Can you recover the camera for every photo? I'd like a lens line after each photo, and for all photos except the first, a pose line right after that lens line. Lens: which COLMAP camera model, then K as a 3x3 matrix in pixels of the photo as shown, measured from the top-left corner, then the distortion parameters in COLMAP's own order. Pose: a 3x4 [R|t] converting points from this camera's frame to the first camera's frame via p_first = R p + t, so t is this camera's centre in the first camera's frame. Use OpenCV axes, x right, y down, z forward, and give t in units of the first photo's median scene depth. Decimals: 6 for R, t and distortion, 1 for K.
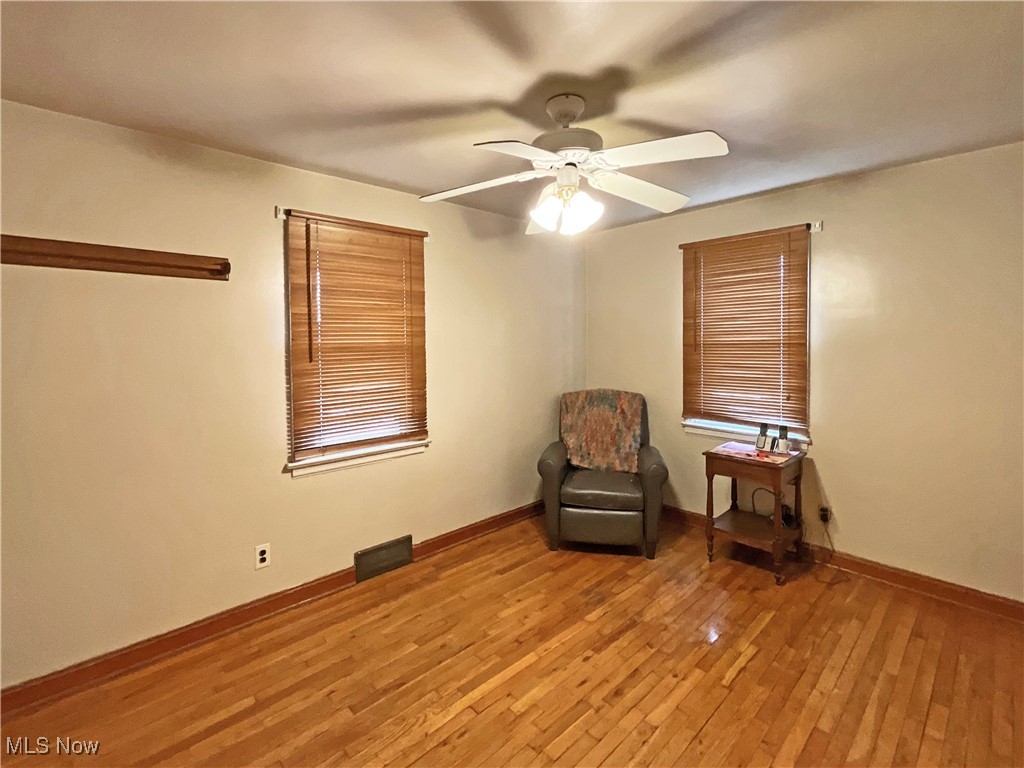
lens RADIAL K [[465.3, 0, 512.4], [0, 465.3, 353.3], [0, 0, 1]] dist [0.001592, 0.000452]
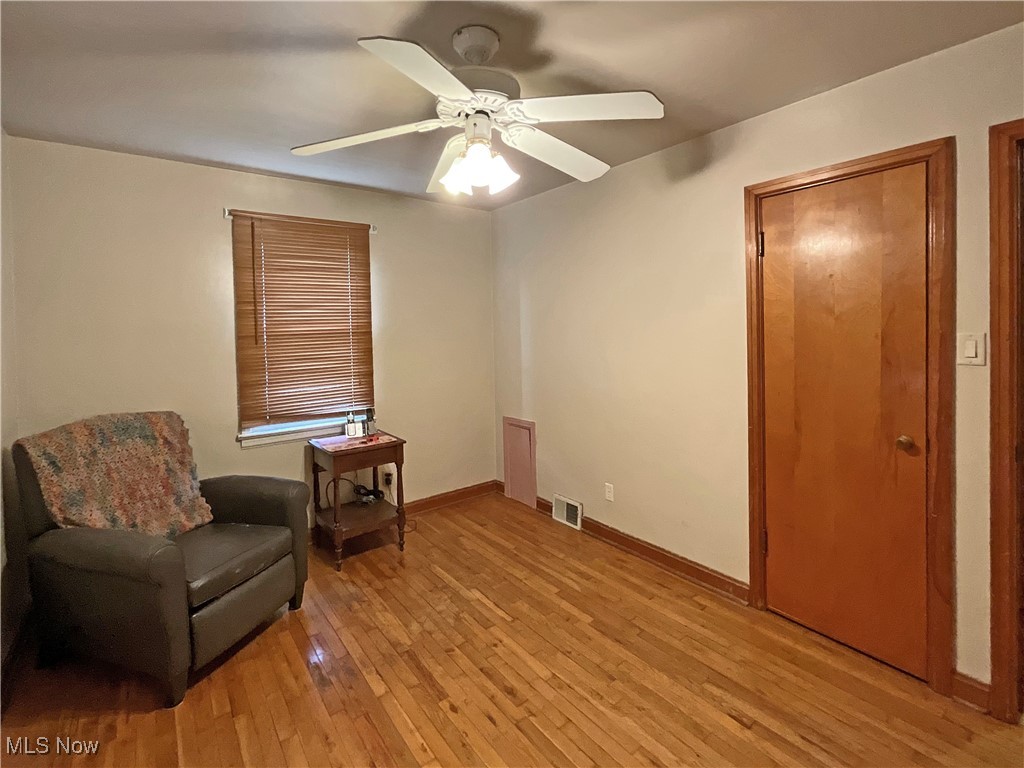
lens RADIAL K [[472.6, 0, 512.4], [0, 472.6, 336.0], [0, 0, 1]] dist [-0.011761, -0.000026]
pose [[0.096145, -0.014670, 0.995259, -0.505863], [0.048956, 0.998751, 0.009992, -0.007159], [-0.994163, 0.047763, 0.096743, 0.608458]]
